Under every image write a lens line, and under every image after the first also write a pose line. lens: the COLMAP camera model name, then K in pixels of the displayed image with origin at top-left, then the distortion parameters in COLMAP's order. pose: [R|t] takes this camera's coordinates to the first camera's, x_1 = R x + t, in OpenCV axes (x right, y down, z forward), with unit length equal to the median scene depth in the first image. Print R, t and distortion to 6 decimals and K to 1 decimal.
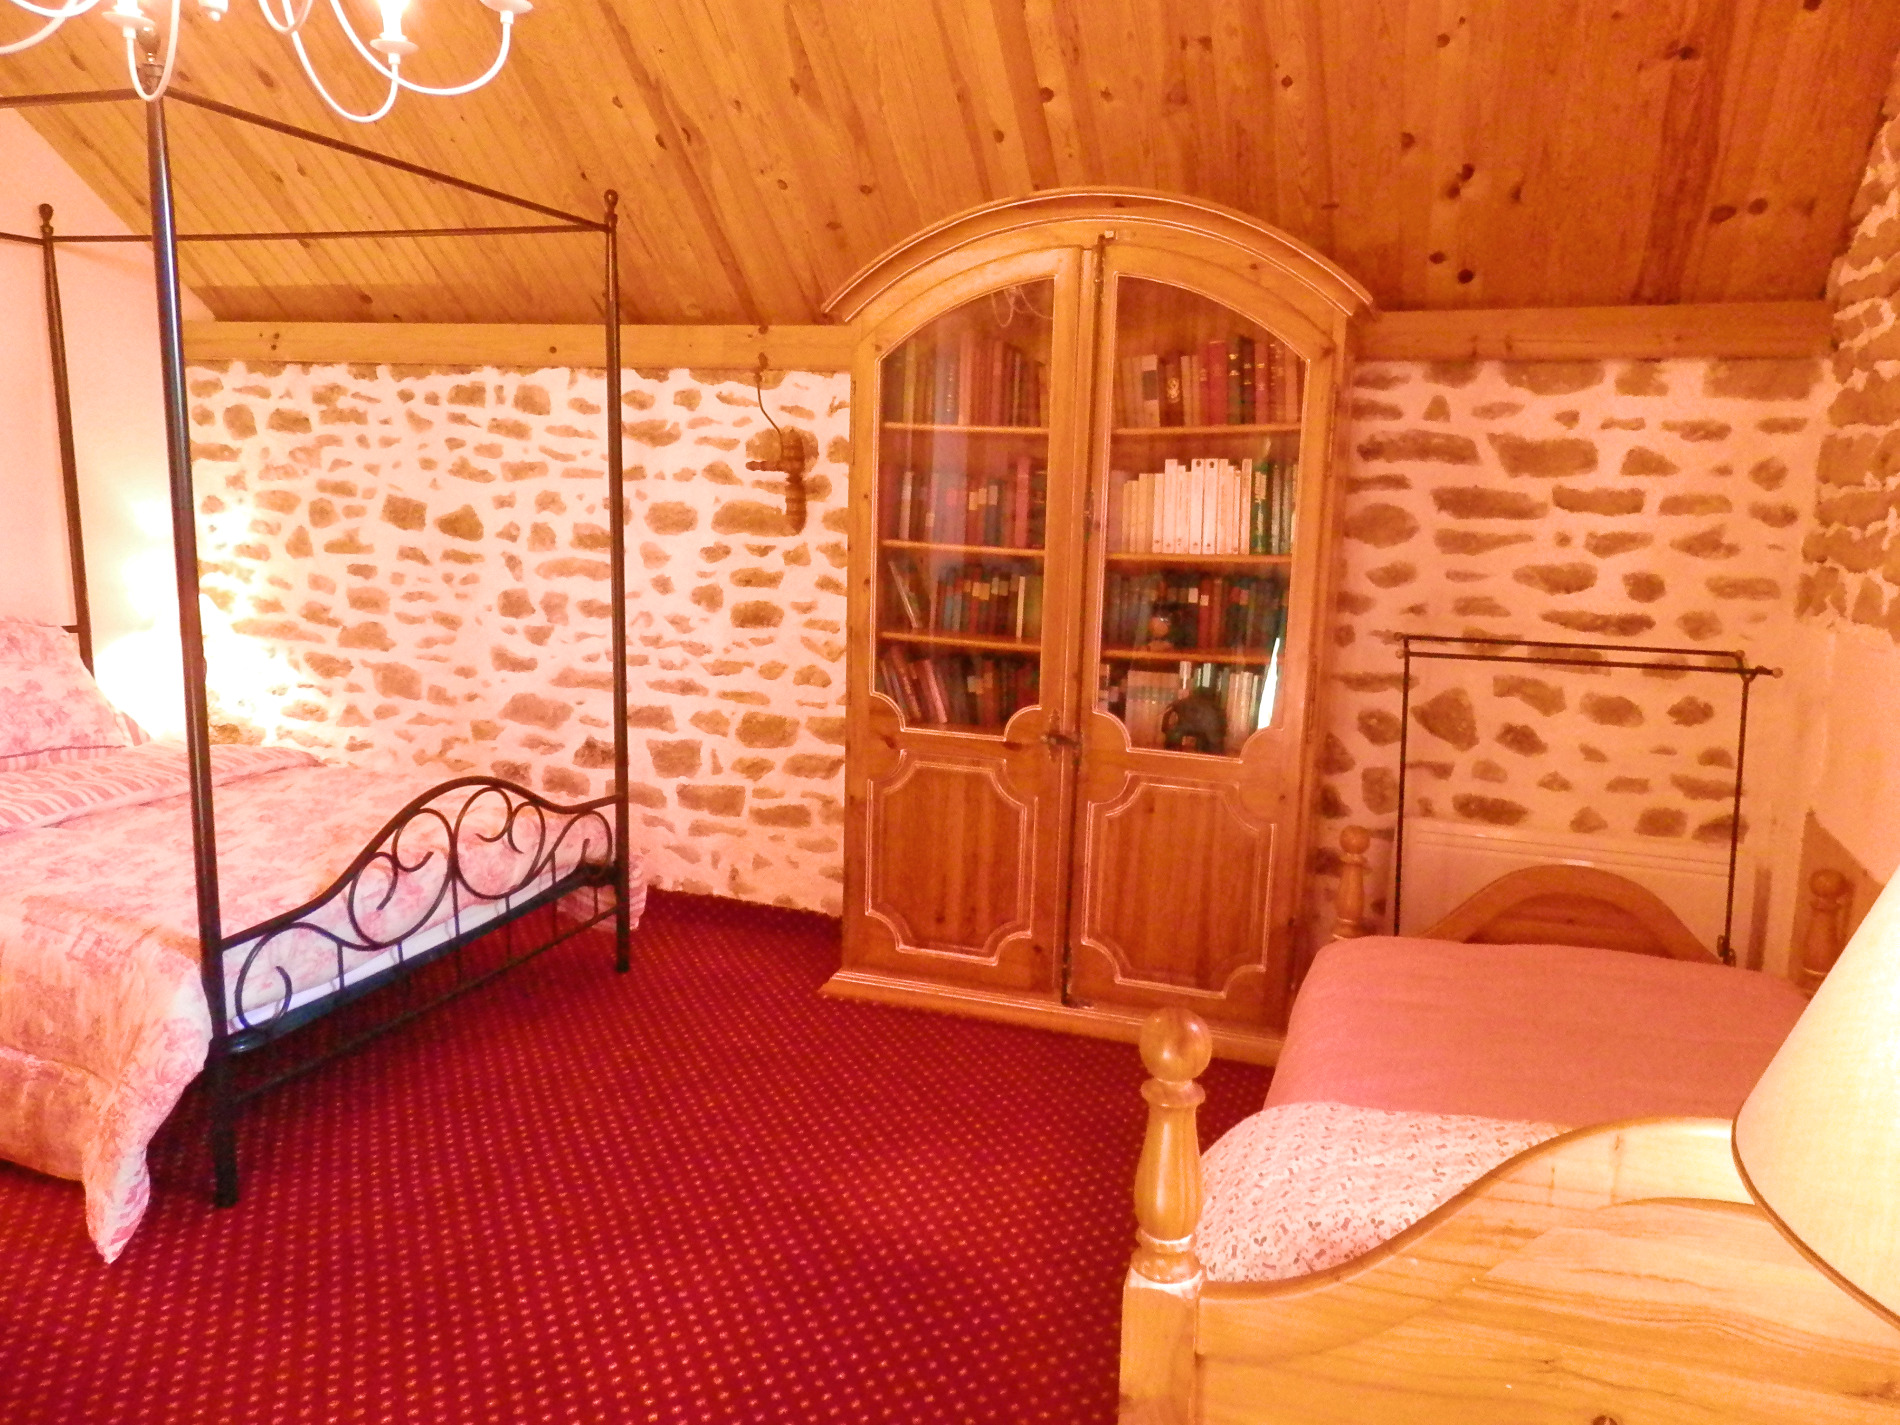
lens RADIAL K [[1383.5, 0, 950.7], [0, 1383.5, 710.5], [0, 0, 1]] dist [-0.007163, 0.012844]
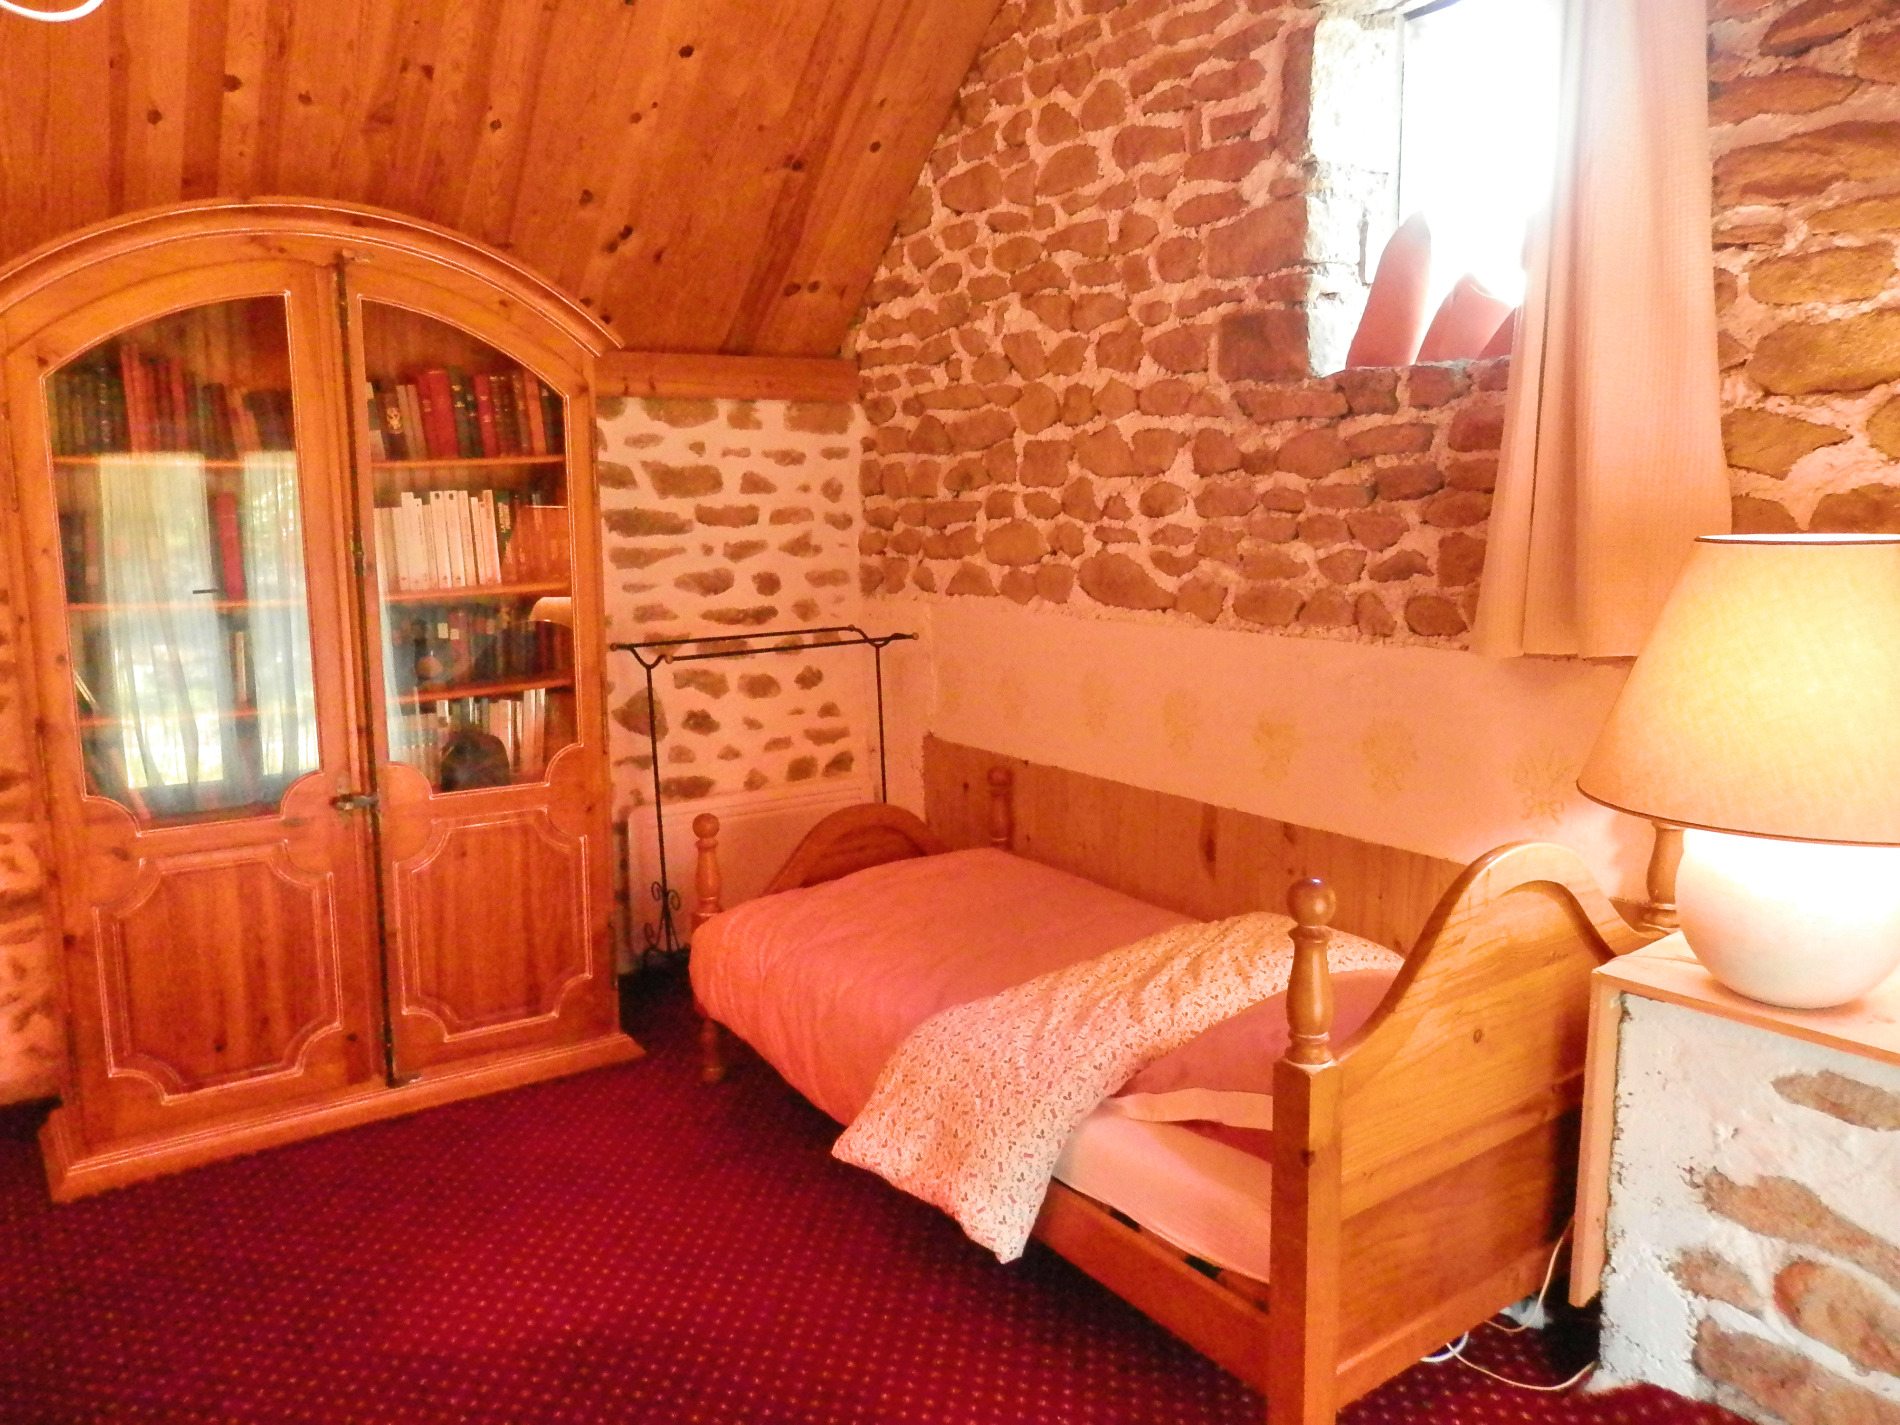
lens RADIAL K [[1383.5, 0, 950.5], [0, 1383.5, 708.2], [0, 0, 1]] dist [-0.007163, 0.012844]
pose [[0.585235, -0.153998, 0.796106, -0.406894], [0.159683, 0.984462, 0.073046, -0.044116], [-0.794985, 0.084375, 0.600733, 0.136333]]
